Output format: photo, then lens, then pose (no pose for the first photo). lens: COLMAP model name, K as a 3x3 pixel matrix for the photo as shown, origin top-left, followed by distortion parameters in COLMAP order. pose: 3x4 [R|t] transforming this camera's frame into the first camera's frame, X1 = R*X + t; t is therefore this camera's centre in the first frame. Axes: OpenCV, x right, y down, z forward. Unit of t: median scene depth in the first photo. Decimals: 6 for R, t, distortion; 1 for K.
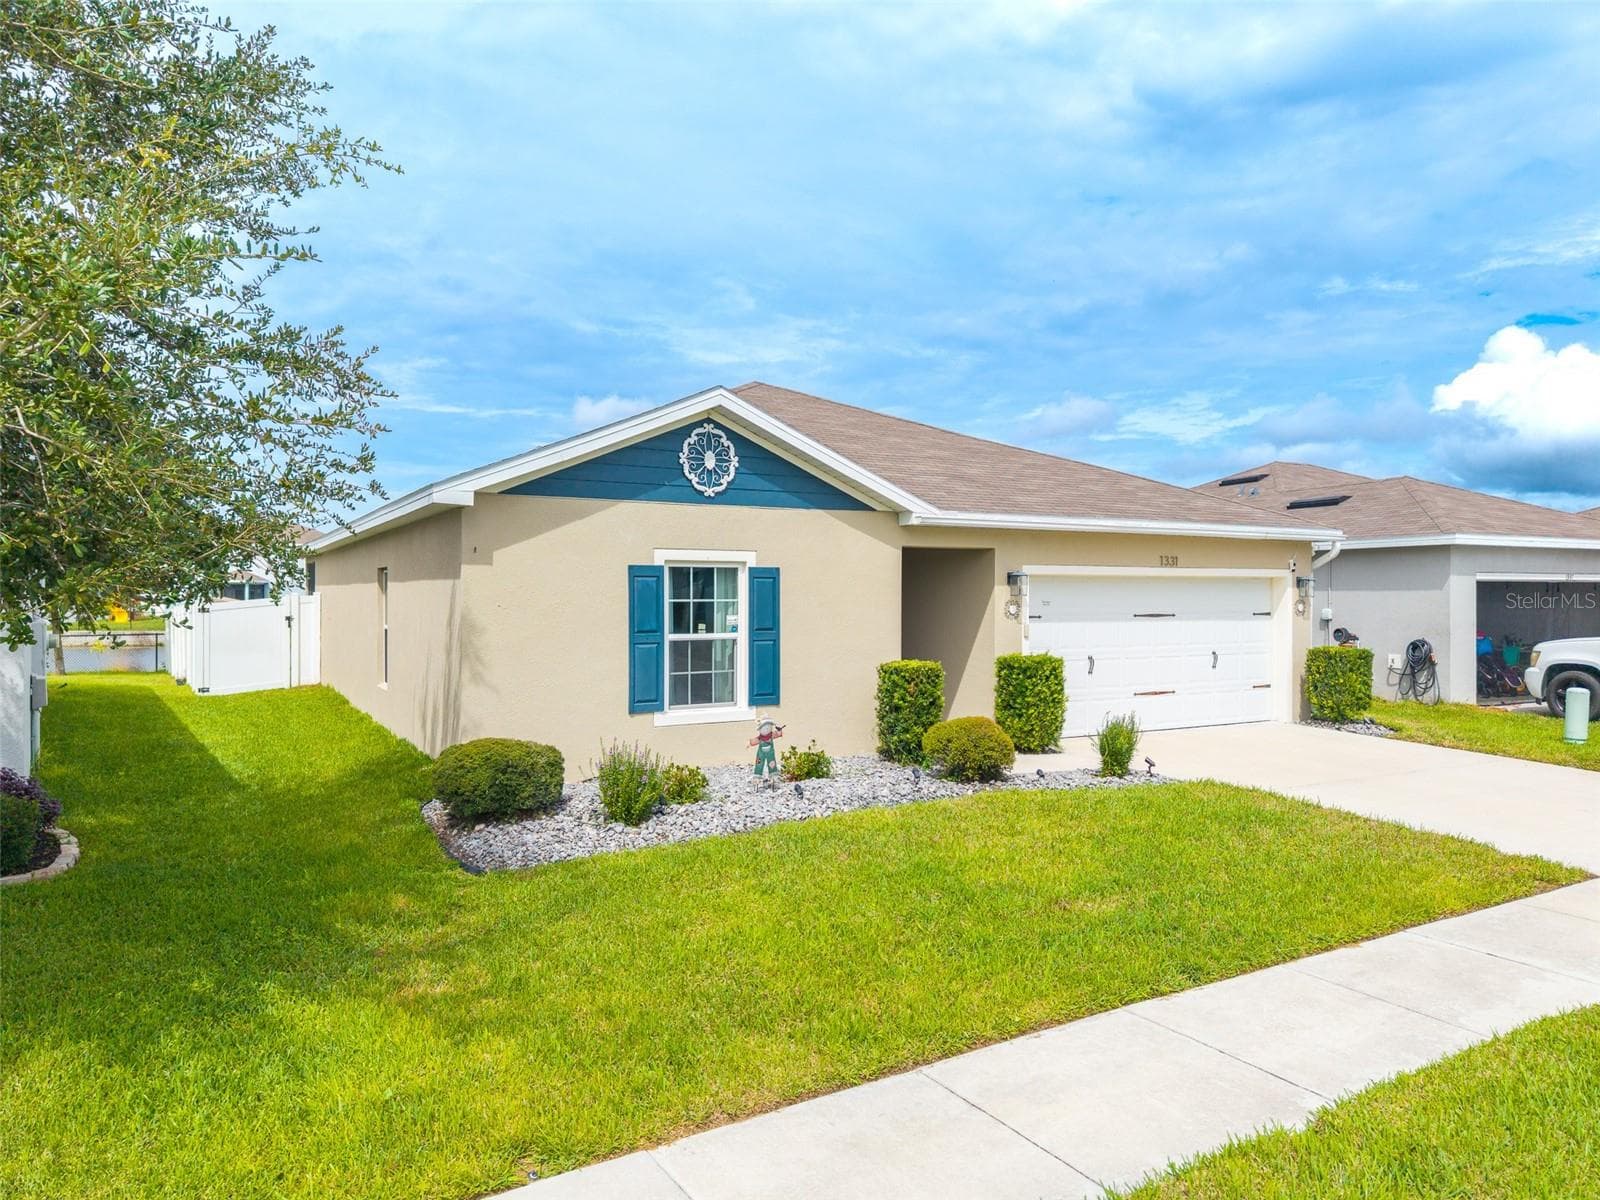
lens RADIAL K [[1074.8, 0, 805.0], [0, 1074.8, 608.2], [0, 0, 1]] dist [0.028524, -0.031802]
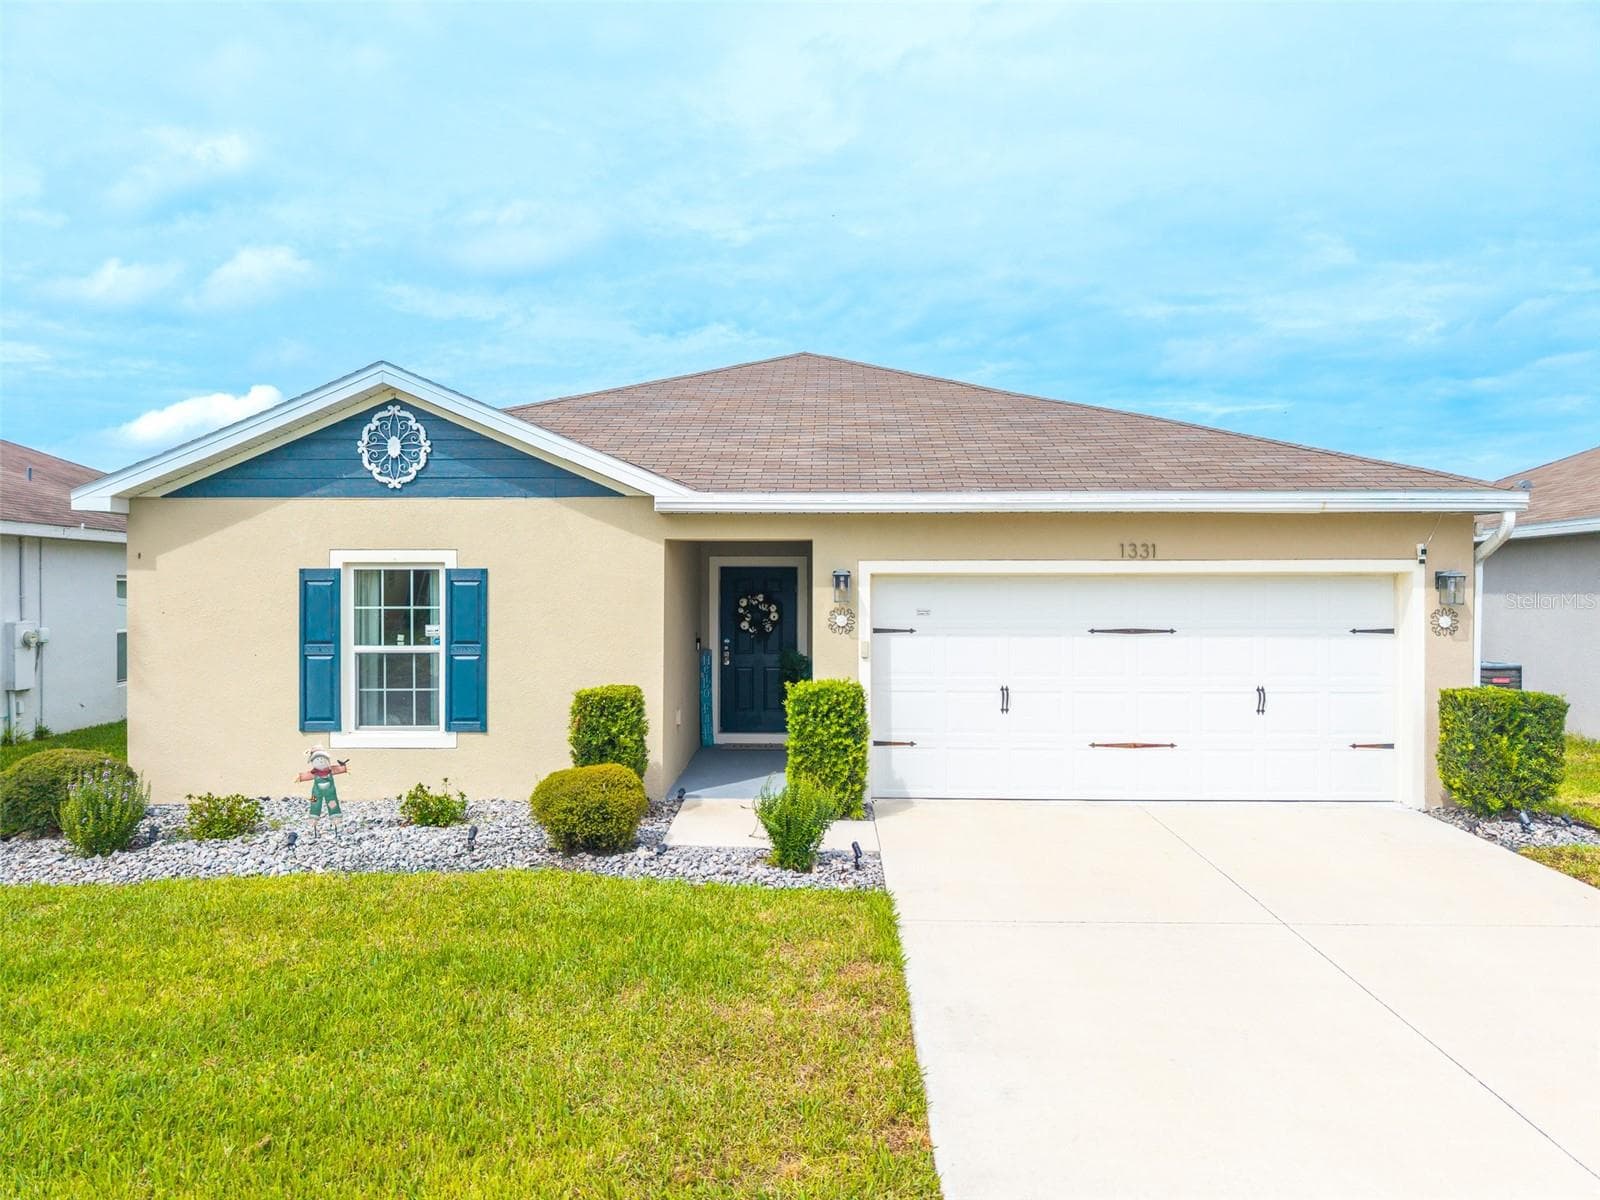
lens RADIAL K [[1074.8, 0, 802.8], [0, 1074.8, 602.5], [0, 0, 1]] dist [0.028524, -0.031802]
pose [[0.865804, 0.000687, -0.500382, 0.631374], [-0.005675, 0.999948, -0.008447, -0.005945], [0.500351, 0.010153, 0.865763, 0.406044]]
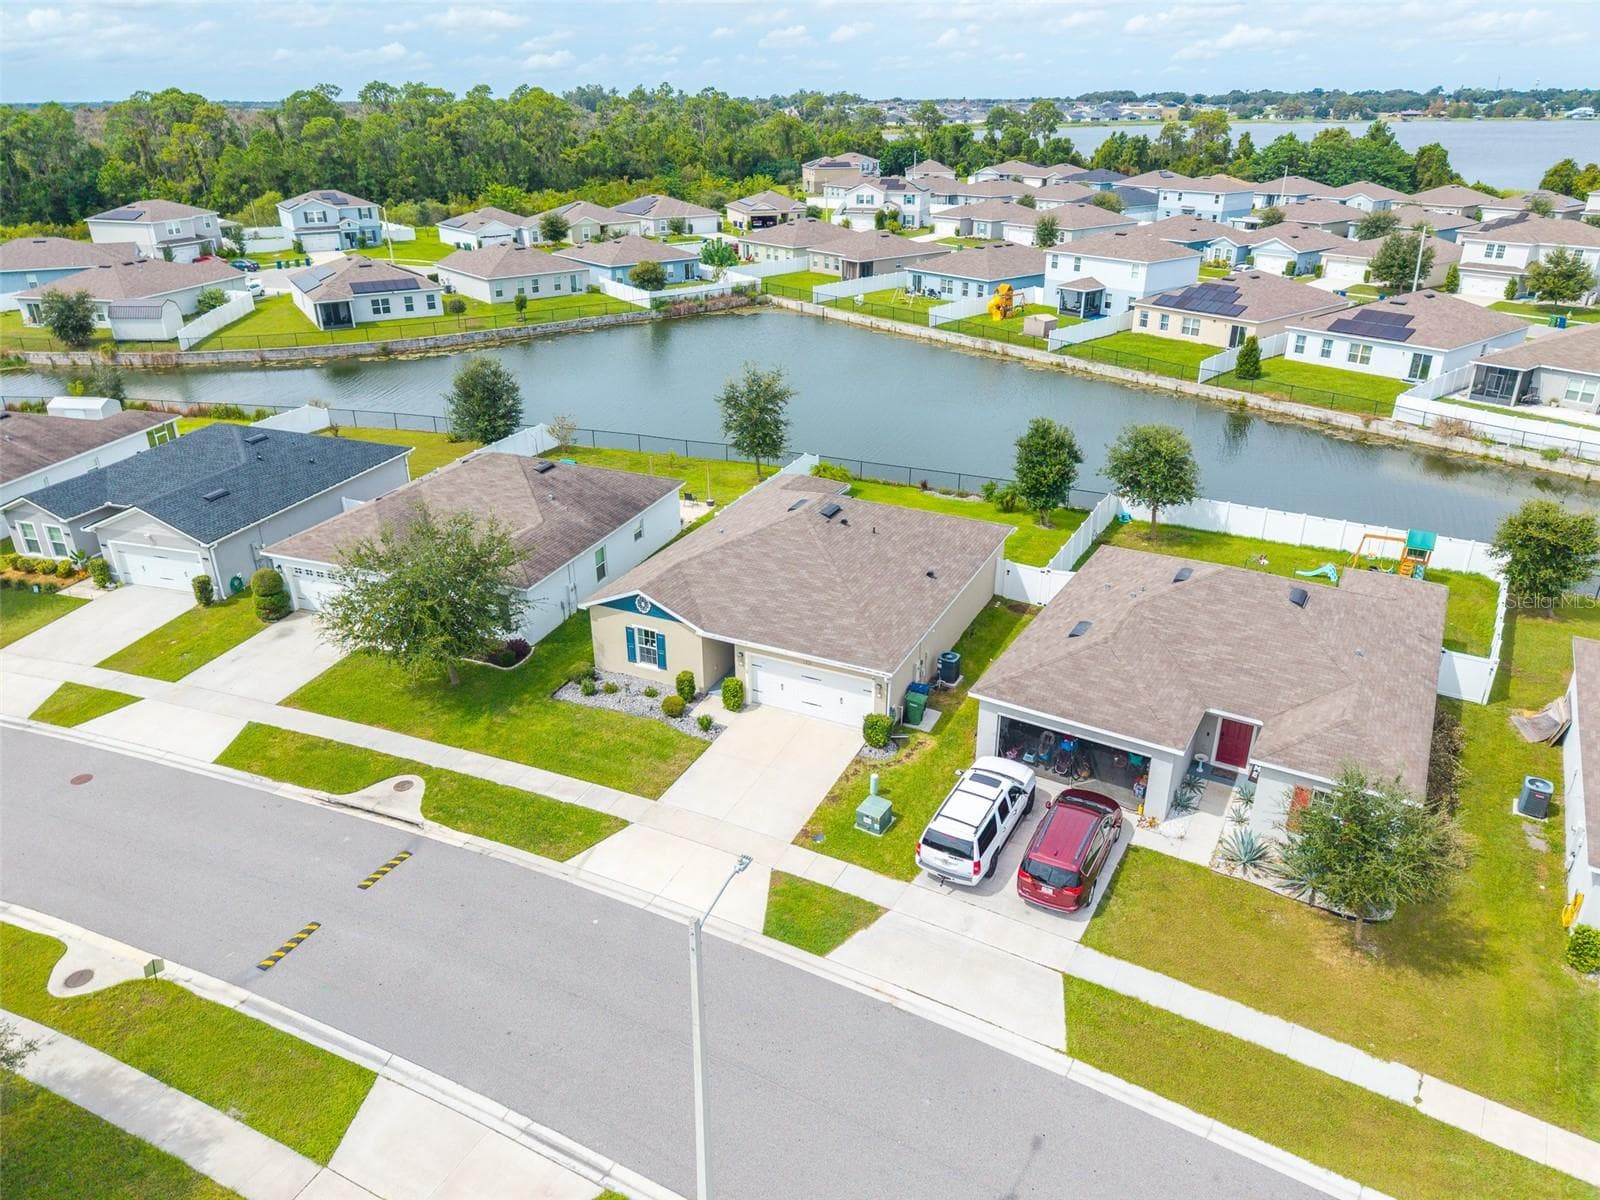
lens RADIAL K [[1056.5, 0, 797.8], [0, 1056.5, 596.4], [0, 0, 1]] dist [0.021732, -0.017823]
pose [[0.577348, 0.333961, -0.745077, 2.777659], [-0.007737, 0.914724, 0.404006, -1.563356], [0.816462, -0.227487, 0.530698, -0.426836]]
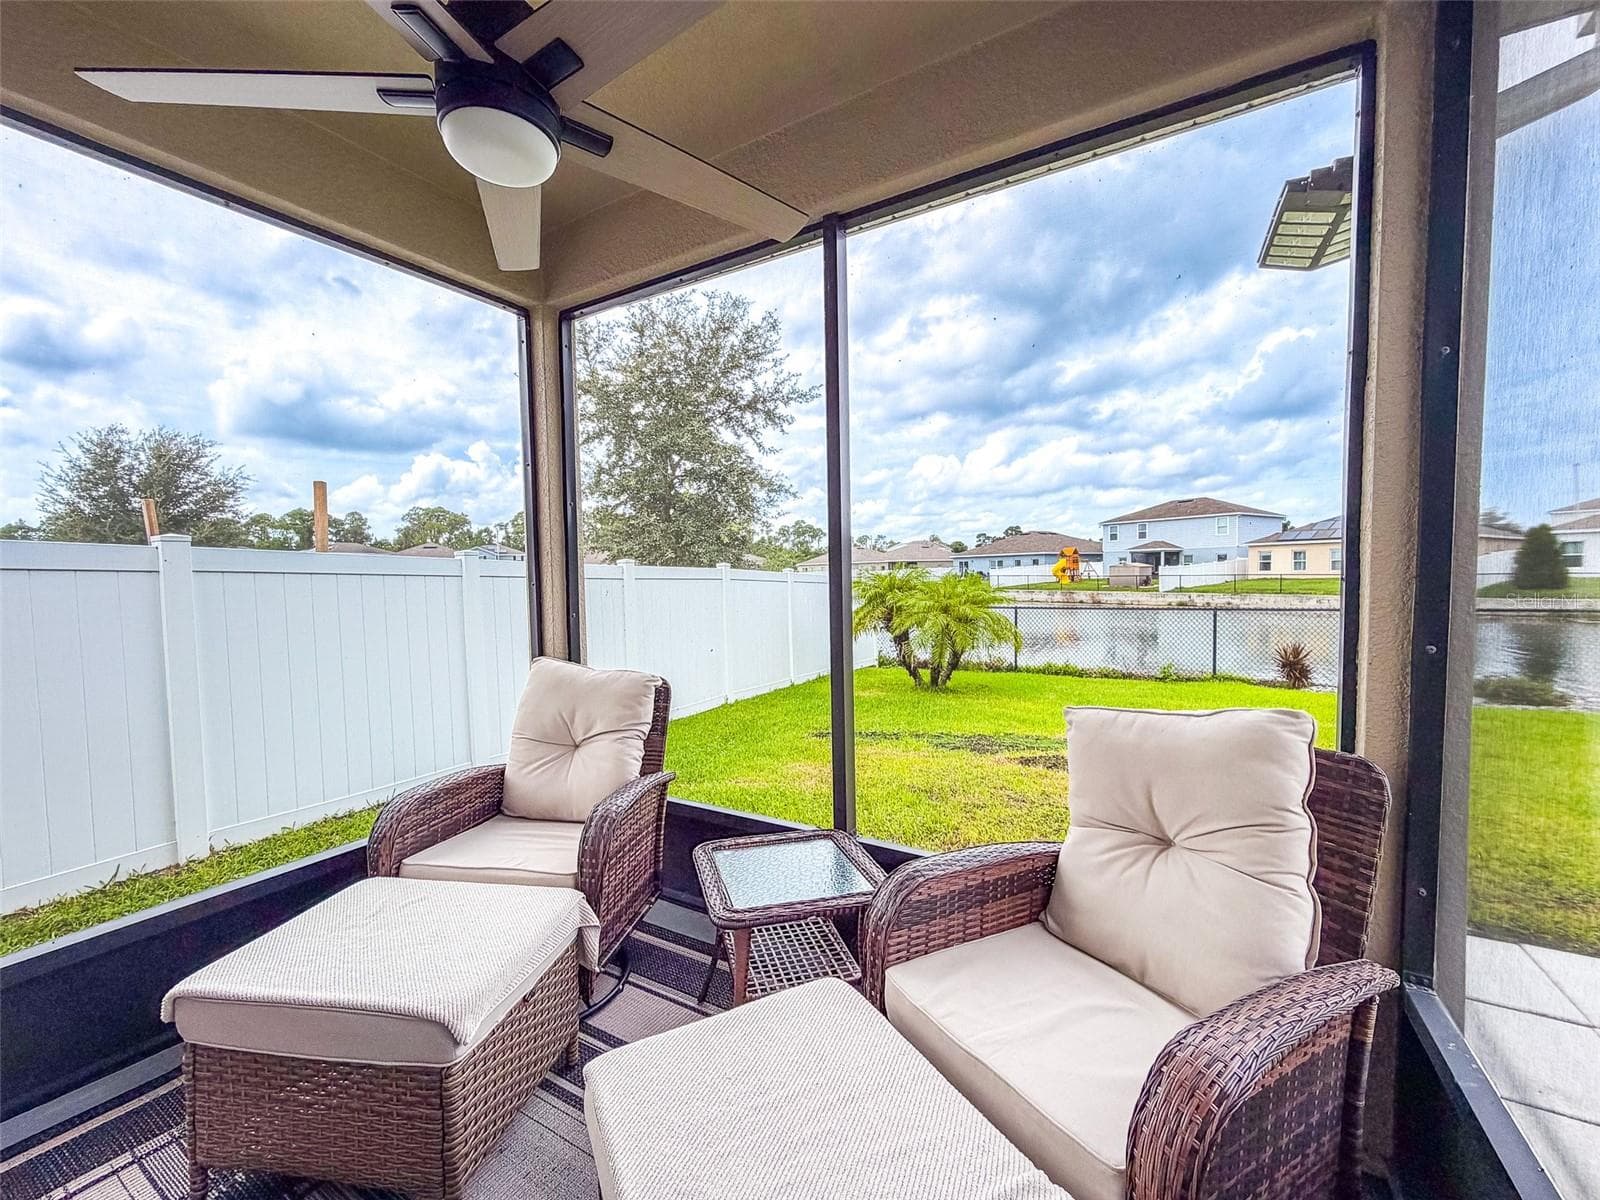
lens RADIAL K [[641.3, 0, 801.9], [0, 641.3, 610.2], [0, 0, 1]] dist [-0.002959, -0.000061]
pose [[0.511785, 0.036373, -0.858343, -0.741996], [0.002579, 0.999034, 0.043873, 0.001444], [0.859110, -0.024668, 0.511197, 2.136092]]
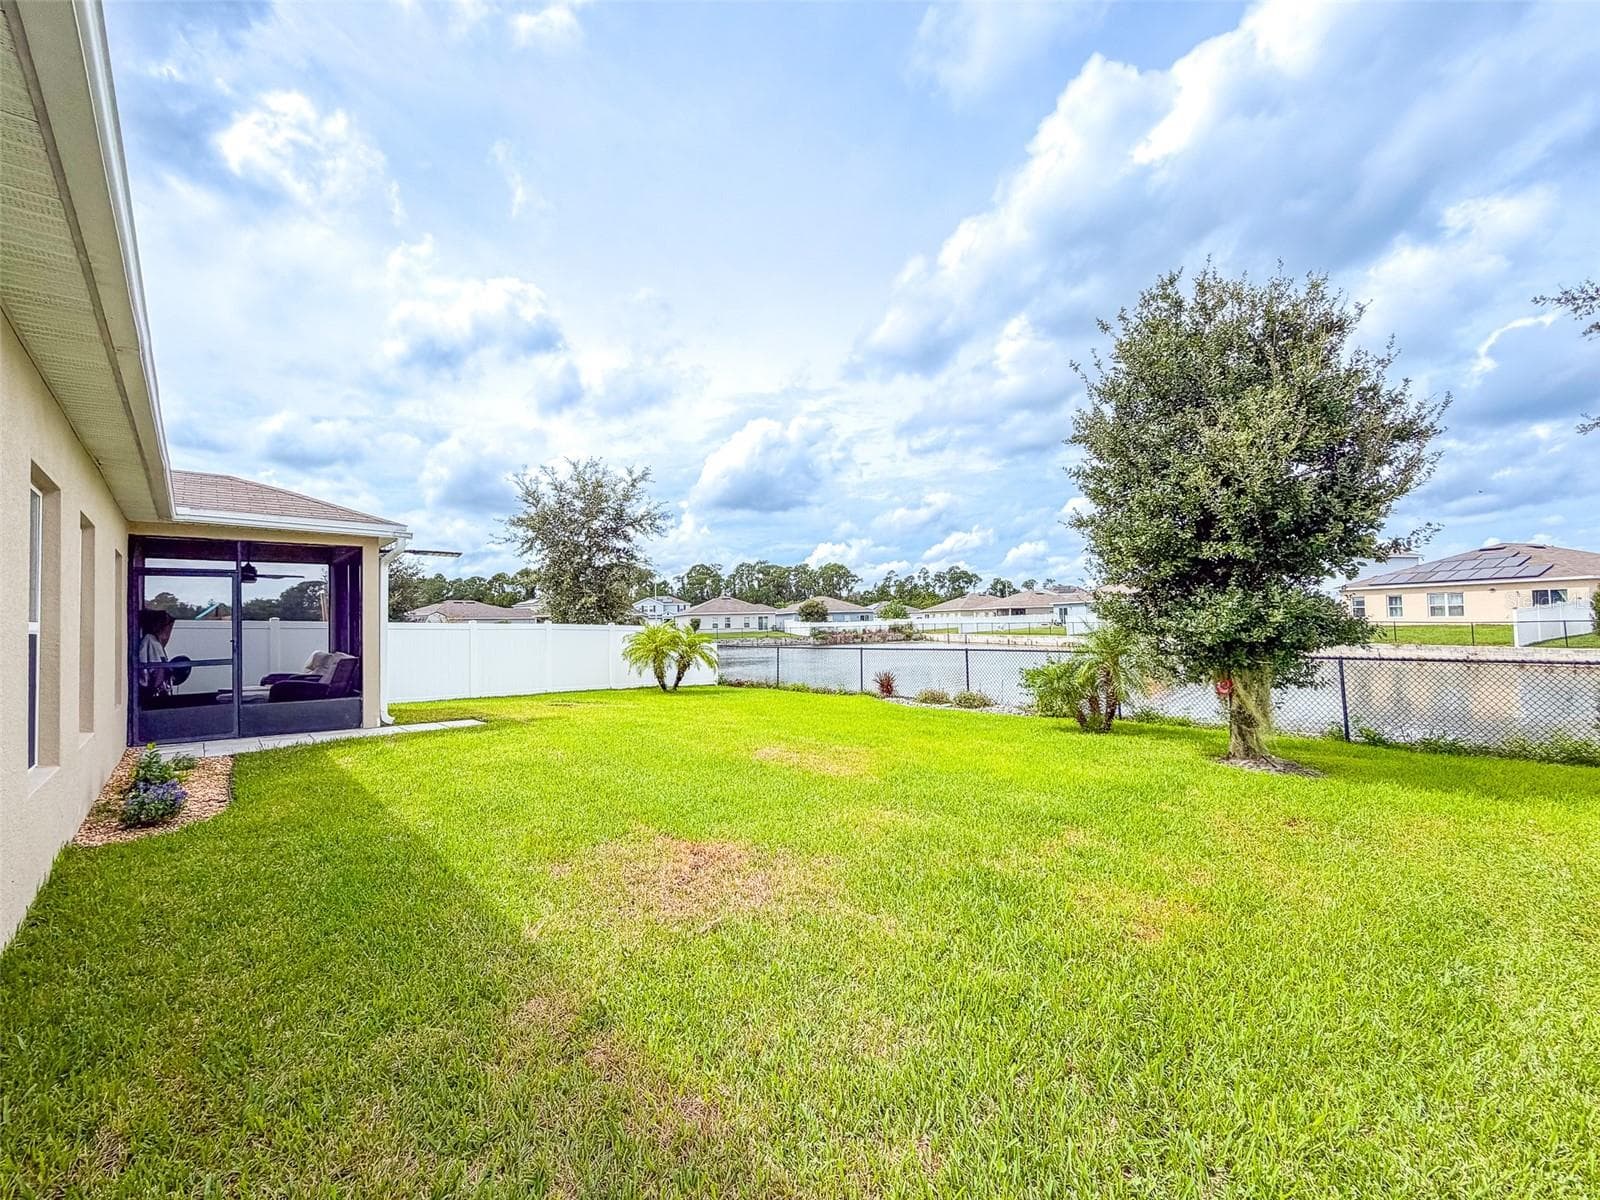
lens RADIAL K [[641.3, 0, 793.3], [0, 641.3, 601.9], [0, 0, 1]] dist [-0.002959, -0.000061]
pose [[0.249926, -0.039760, -0.967448, 0.141432], [0.000917, 0.999166, -0.040826, -0.001807], [0.968264, 0.009316, 0.249754, 2.625653]]
